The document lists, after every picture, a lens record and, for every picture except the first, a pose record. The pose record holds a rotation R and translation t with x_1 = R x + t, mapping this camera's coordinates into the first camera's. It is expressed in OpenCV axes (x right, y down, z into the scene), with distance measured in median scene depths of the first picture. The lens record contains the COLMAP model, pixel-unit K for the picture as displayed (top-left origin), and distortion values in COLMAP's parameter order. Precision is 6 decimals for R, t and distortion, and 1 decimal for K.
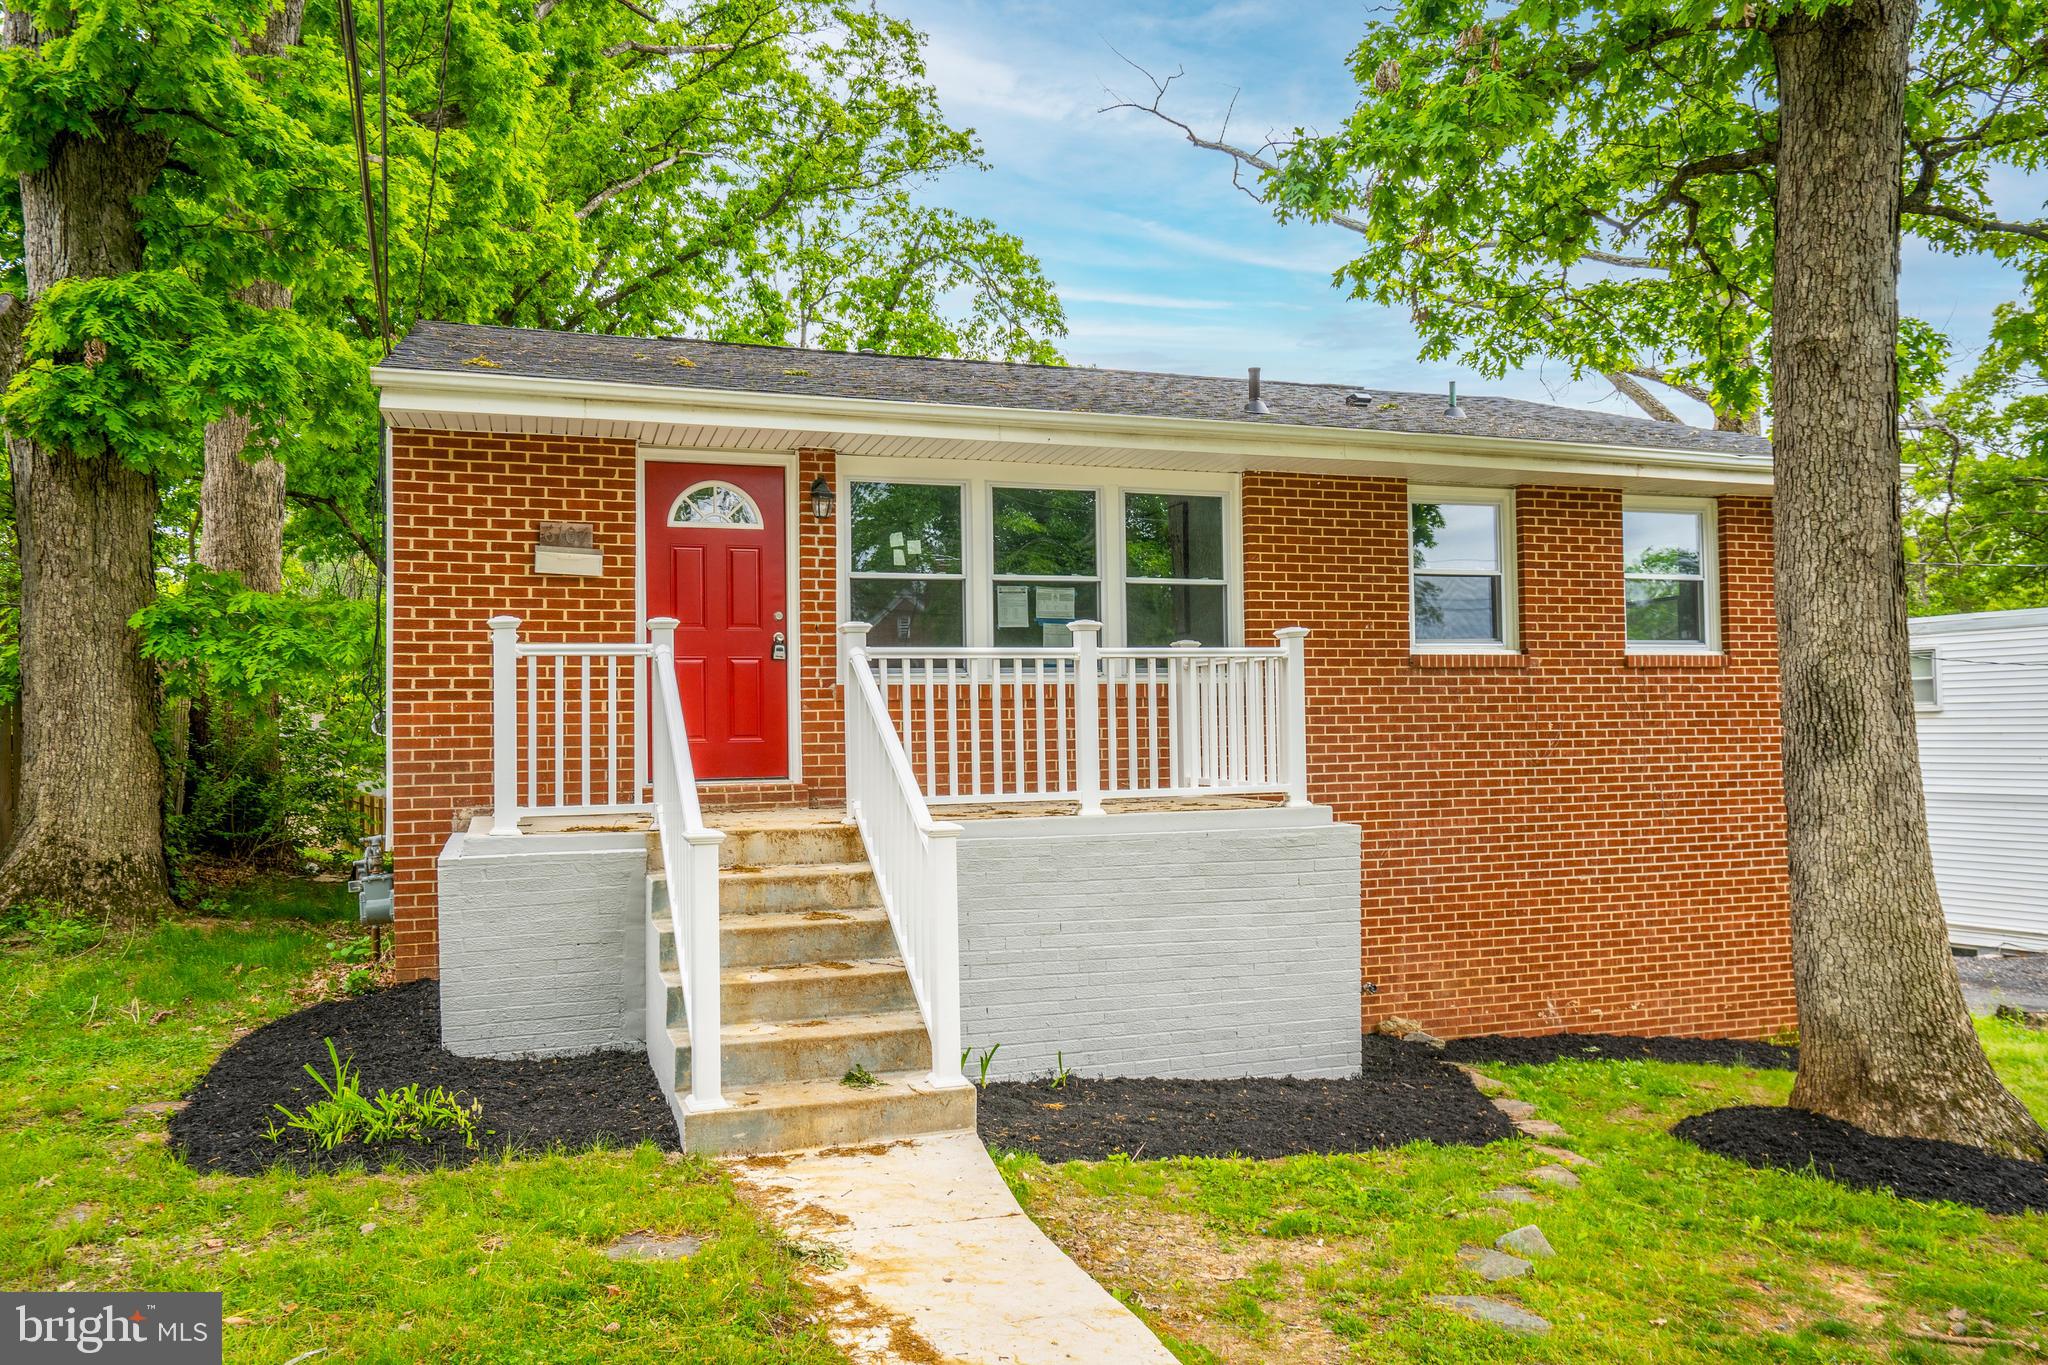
lens RADIAL K [[1517.4, 0, 1027.7], [0, 1517.4, 691.1], [0, 0, 1]] dist [0.005077, 0.026824]
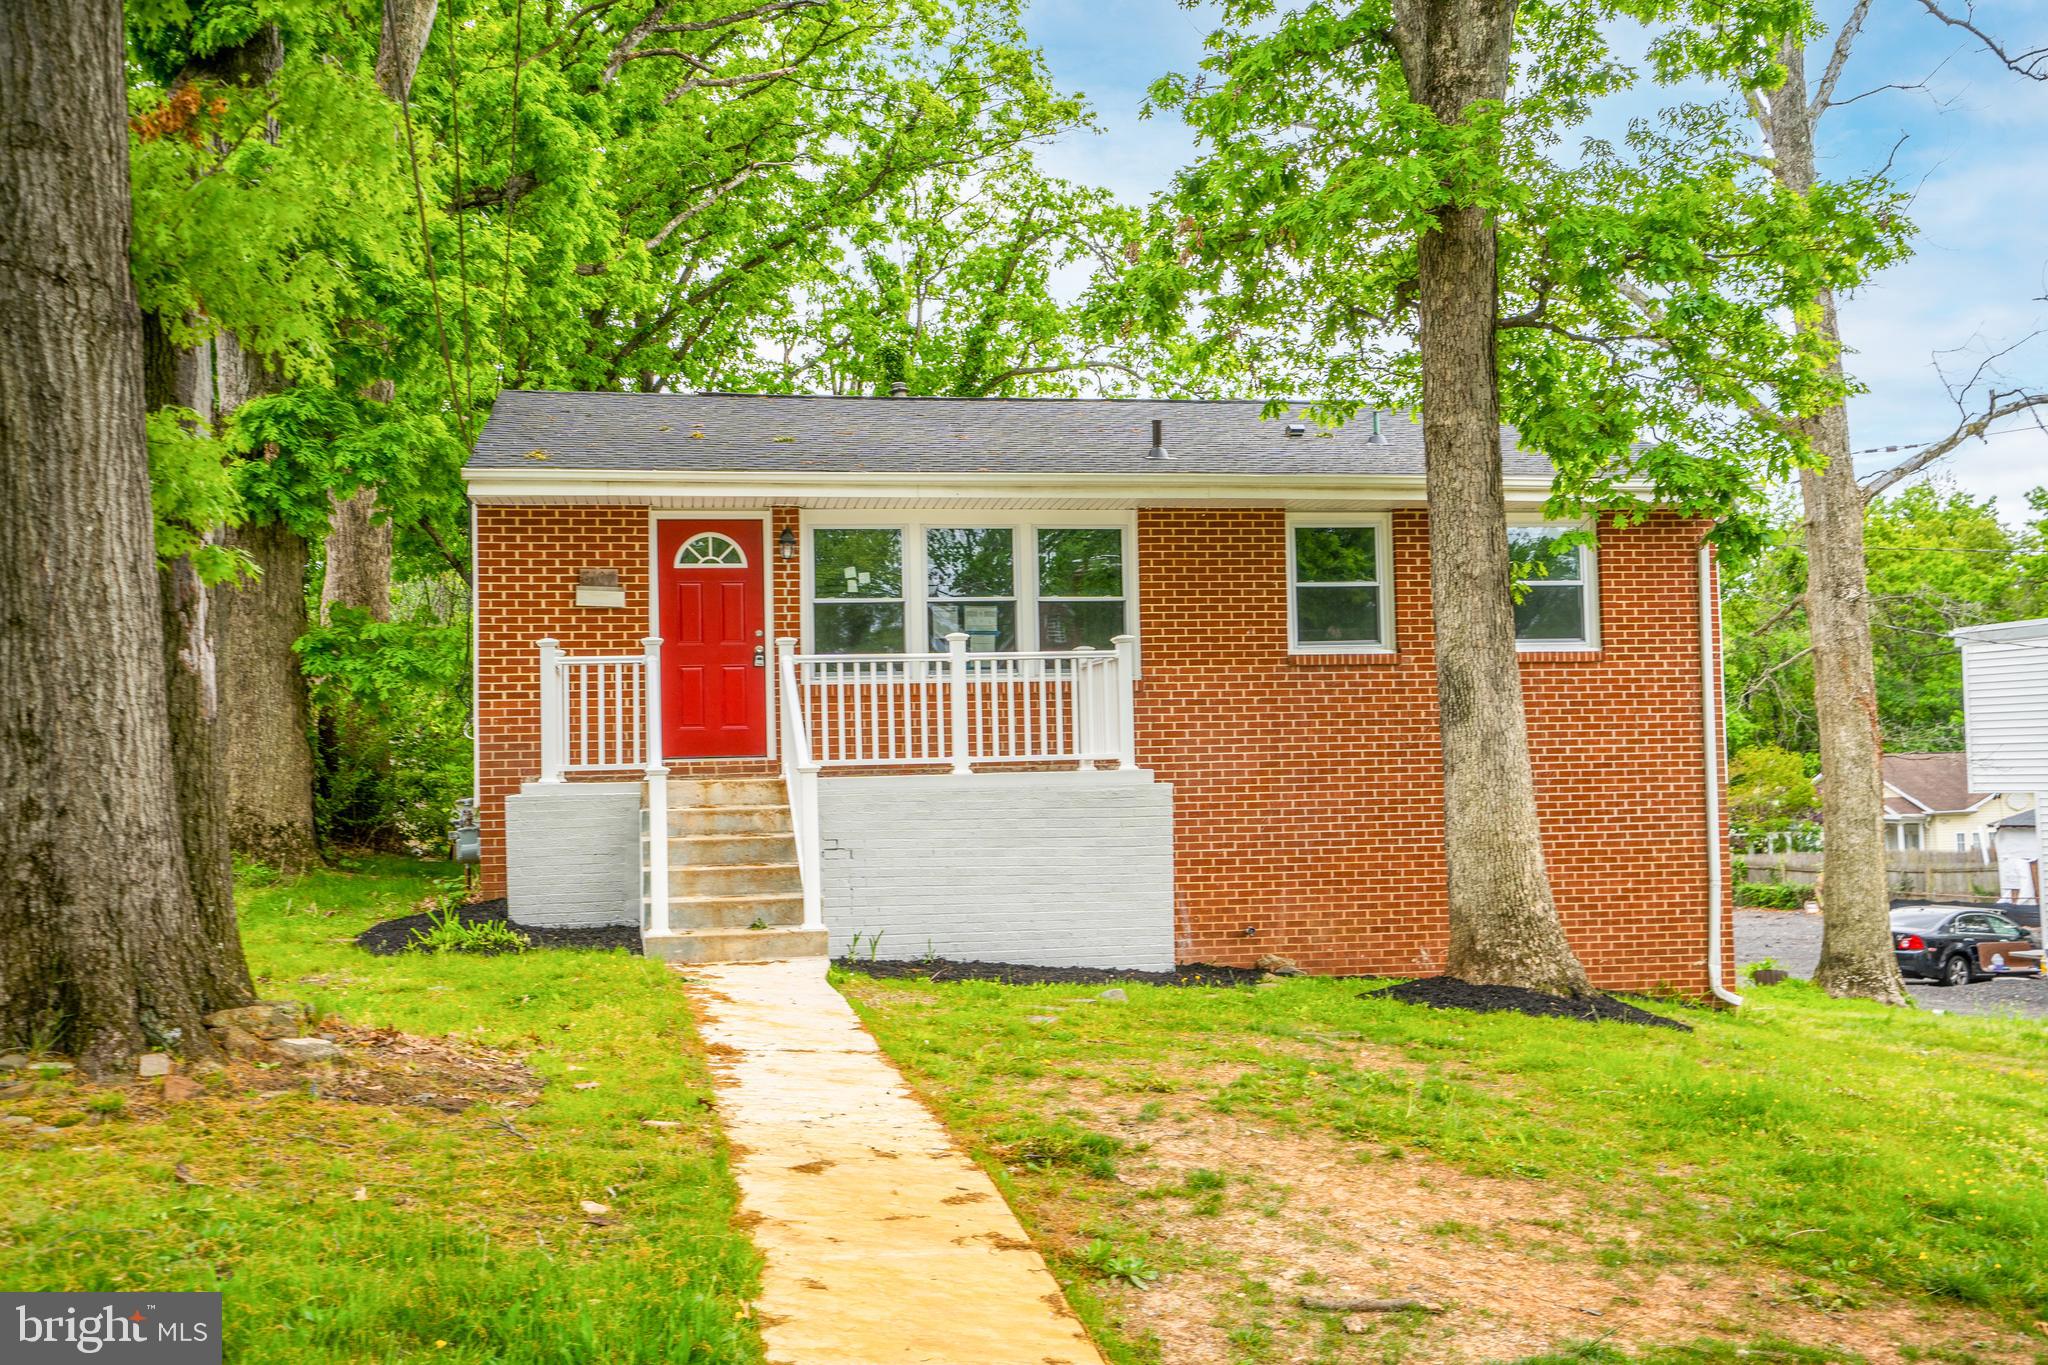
lens RADIAL K [[2072.2, 0, 1009.4], [0, 2072.2, 681.1], [0, 0, 1]] dist [0.061121, 0.000000]
pose [[0.988451, -0.015434, -0.150754, 0.332365], [0.012383, 0.999700, -0.021152, 0.033674], [0.151035, 0.019041, 0.988345, -0.768452]]
